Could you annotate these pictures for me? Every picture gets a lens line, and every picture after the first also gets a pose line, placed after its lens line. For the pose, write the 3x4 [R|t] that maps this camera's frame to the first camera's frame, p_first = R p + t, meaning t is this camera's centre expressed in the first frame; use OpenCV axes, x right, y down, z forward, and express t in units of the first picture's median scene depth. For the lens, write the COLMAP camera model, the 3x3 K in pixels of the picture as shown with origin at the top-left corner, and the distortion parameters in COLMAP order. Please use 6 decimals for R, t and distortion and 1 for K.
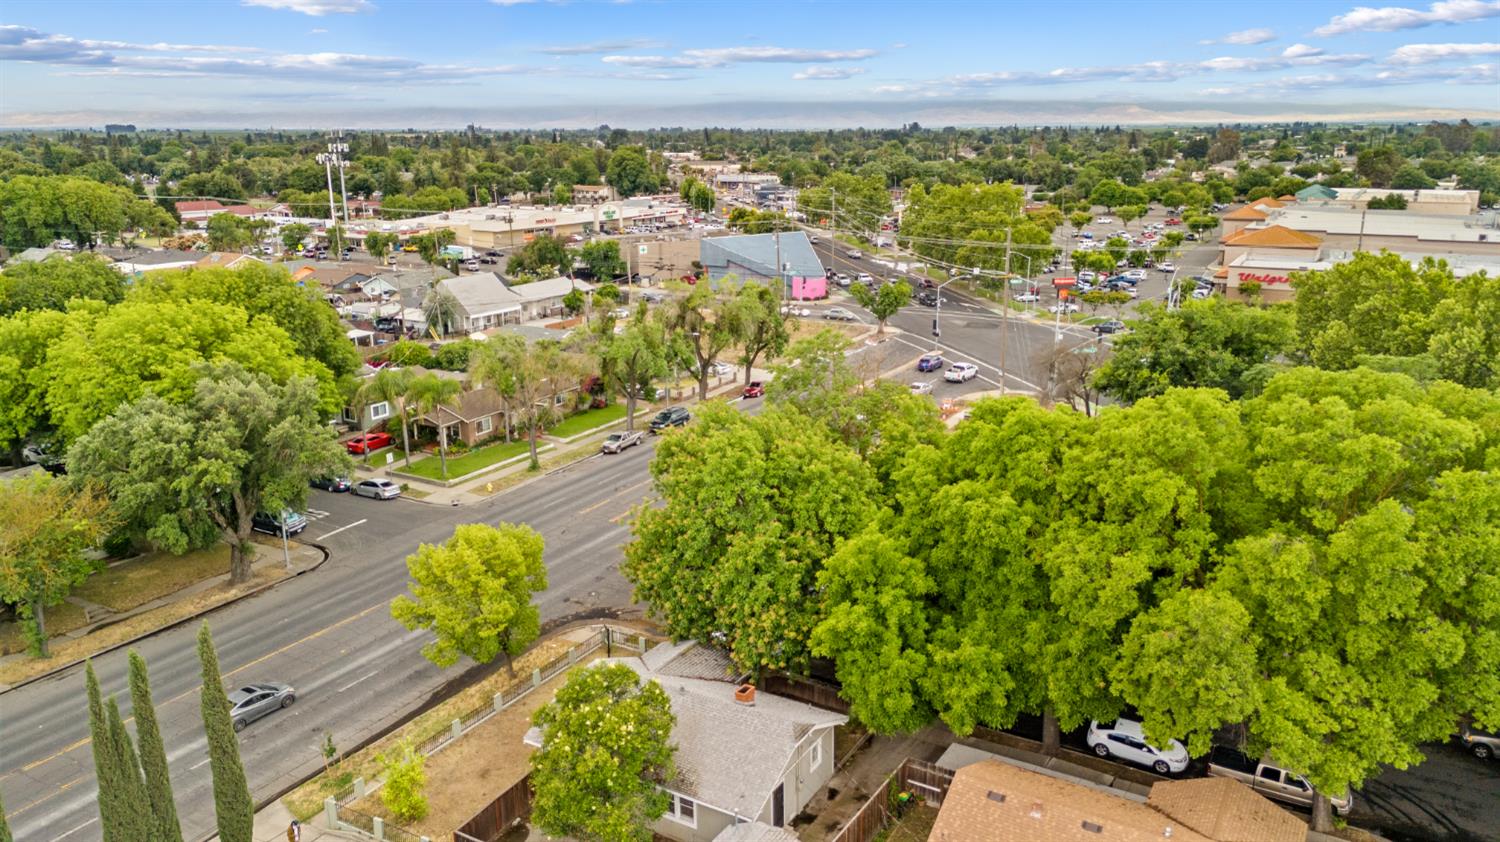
lens RADIAL K [[1104.3, 0, 745.1], [0, 1104.3, 426.7], [0, 0, 1]] dist [0.097764, -0.108516]
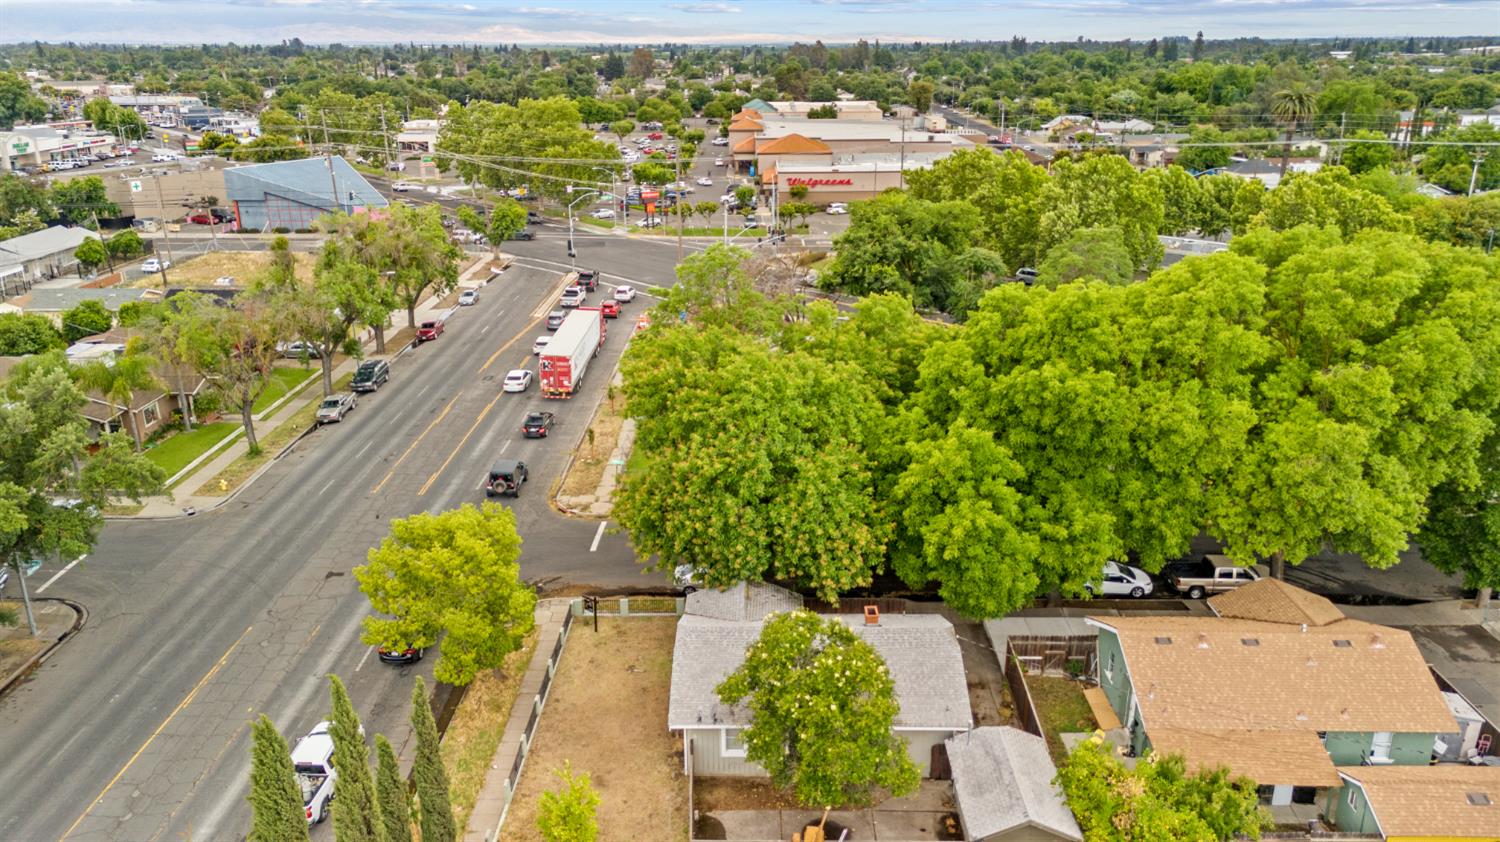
lens RADIAL K [[1104.3, 0, 745.1], [0, 1104.3, 426.7], [0, 0, 1]] dist [0.097764, -0.108516]
pose [[0.866155, -0.162613, 0.472580, -0.153154], [0.131218, 0.986406, 0.098921, -0.009652], [-0.482241, -0.023670, 0.875719, 0.059962]]
